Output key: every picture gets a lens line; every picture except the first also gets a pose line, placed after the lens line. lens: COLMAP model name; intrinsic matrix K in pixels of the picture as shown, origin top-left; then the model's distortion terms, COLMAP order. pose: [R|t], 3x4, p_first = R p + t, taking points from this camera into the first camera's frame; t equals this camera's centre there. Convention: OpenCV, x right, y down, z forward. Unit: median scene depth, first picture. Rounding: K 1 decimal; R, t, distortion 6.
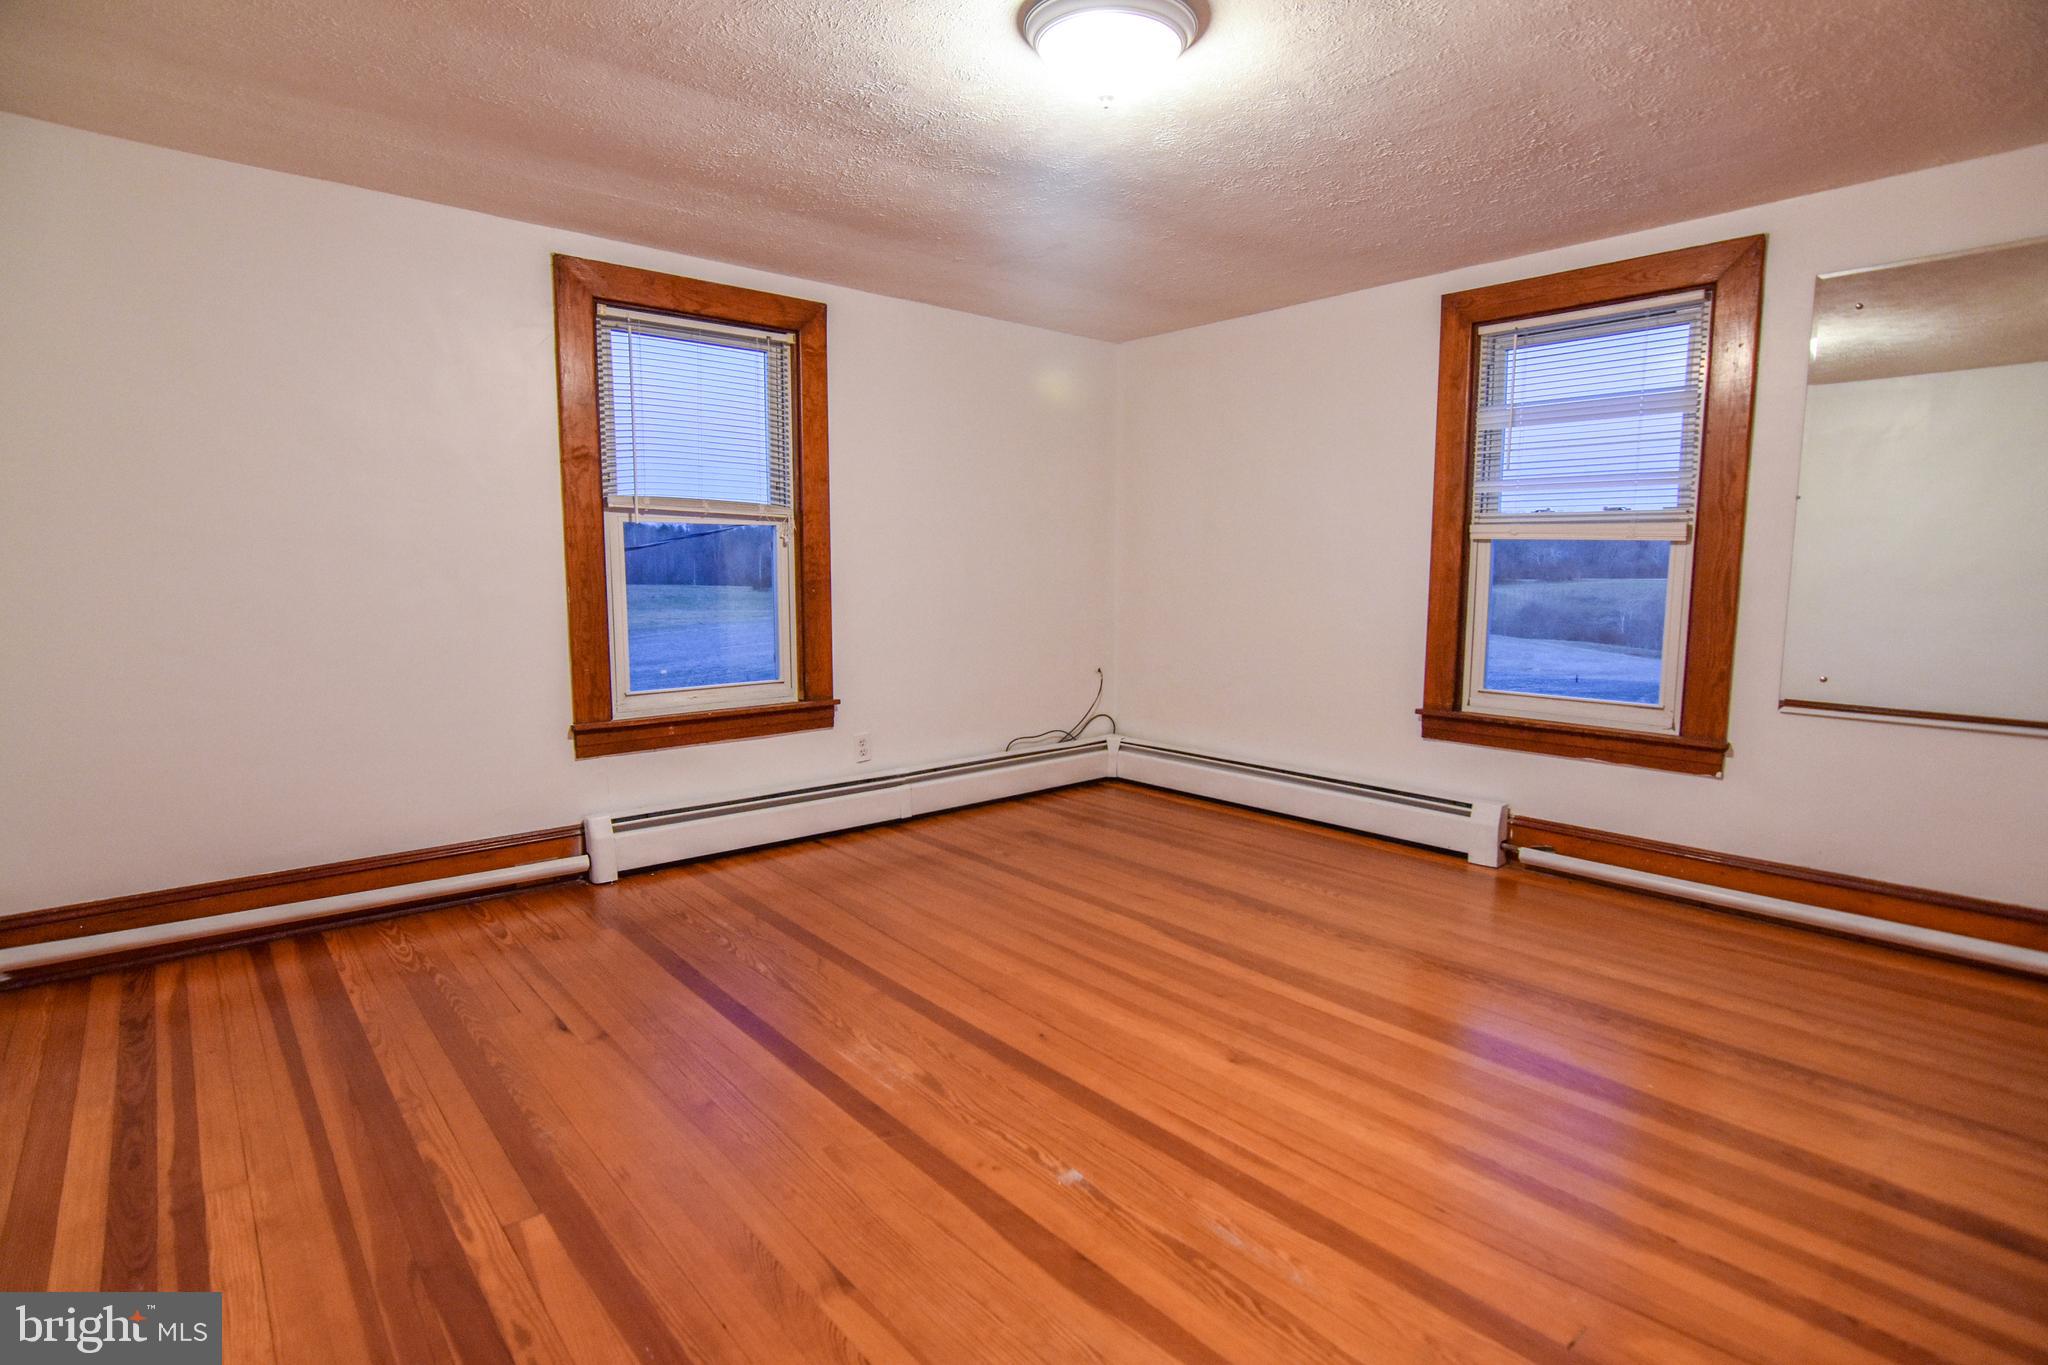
lens RADIAL K [[1002.1, 0, 1021.7], [0, 1002.1, 689.5], [0, 0, 1]] dist [-0.030191, 0.008875]
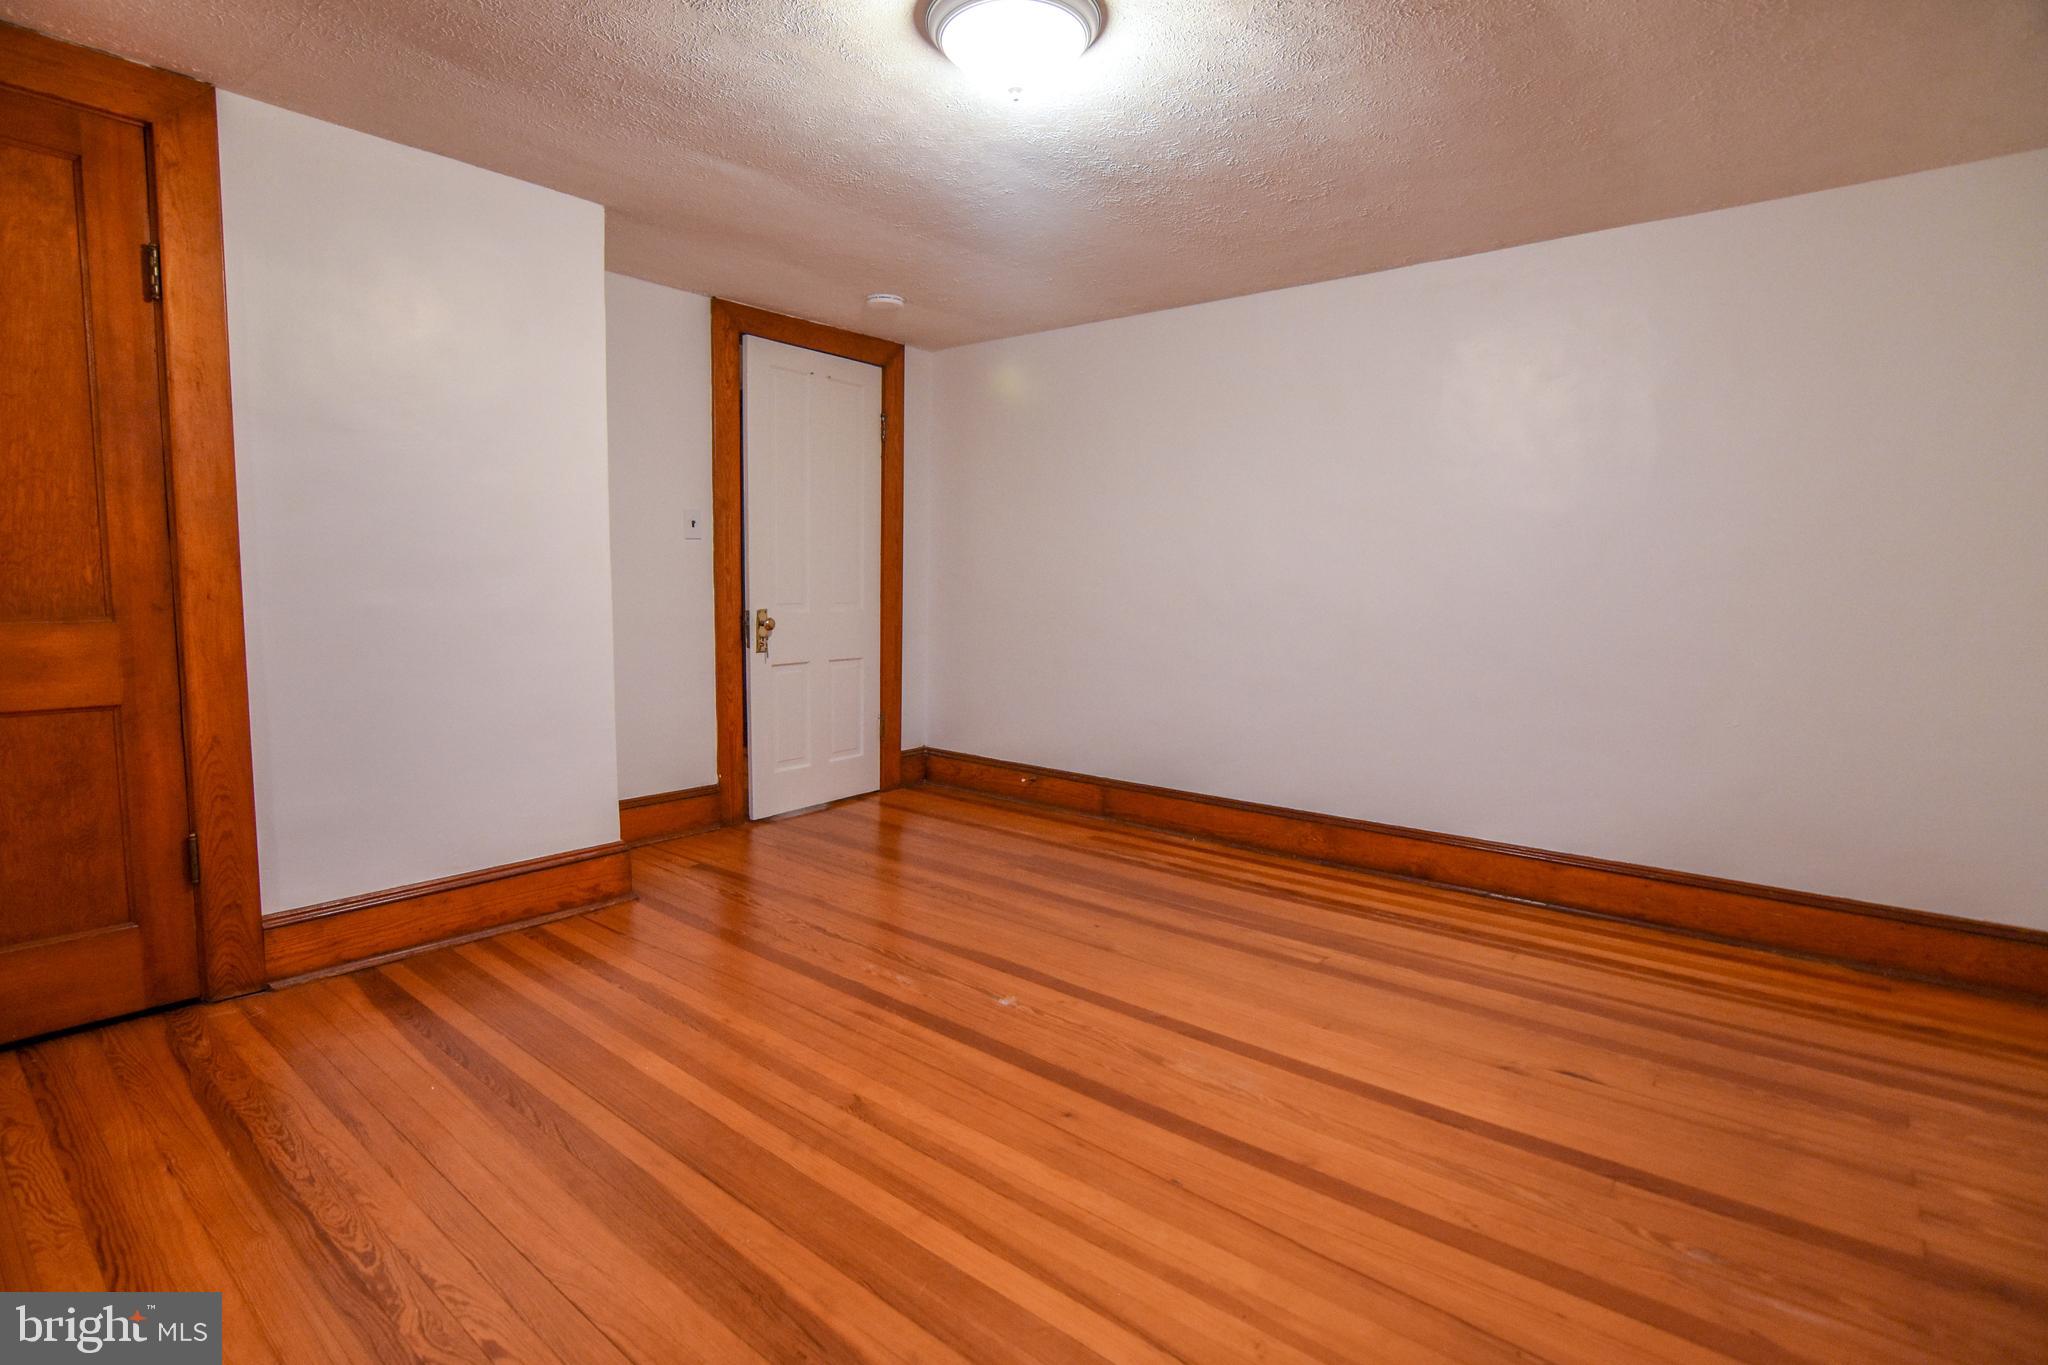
lens RADIAL K [[1002.1, 0, 1026.2], [0, 1002.1, 681.1], [0, 0, 1]] dist [-0.030191, 0.008875]
pose [[-0.986483, -0.005522, -0.163768, 0.254930], [-0.043736, 0.972047, 0.230675, -0.270654], [0.157916, 0.234720, -0.959150, 2.237197]]
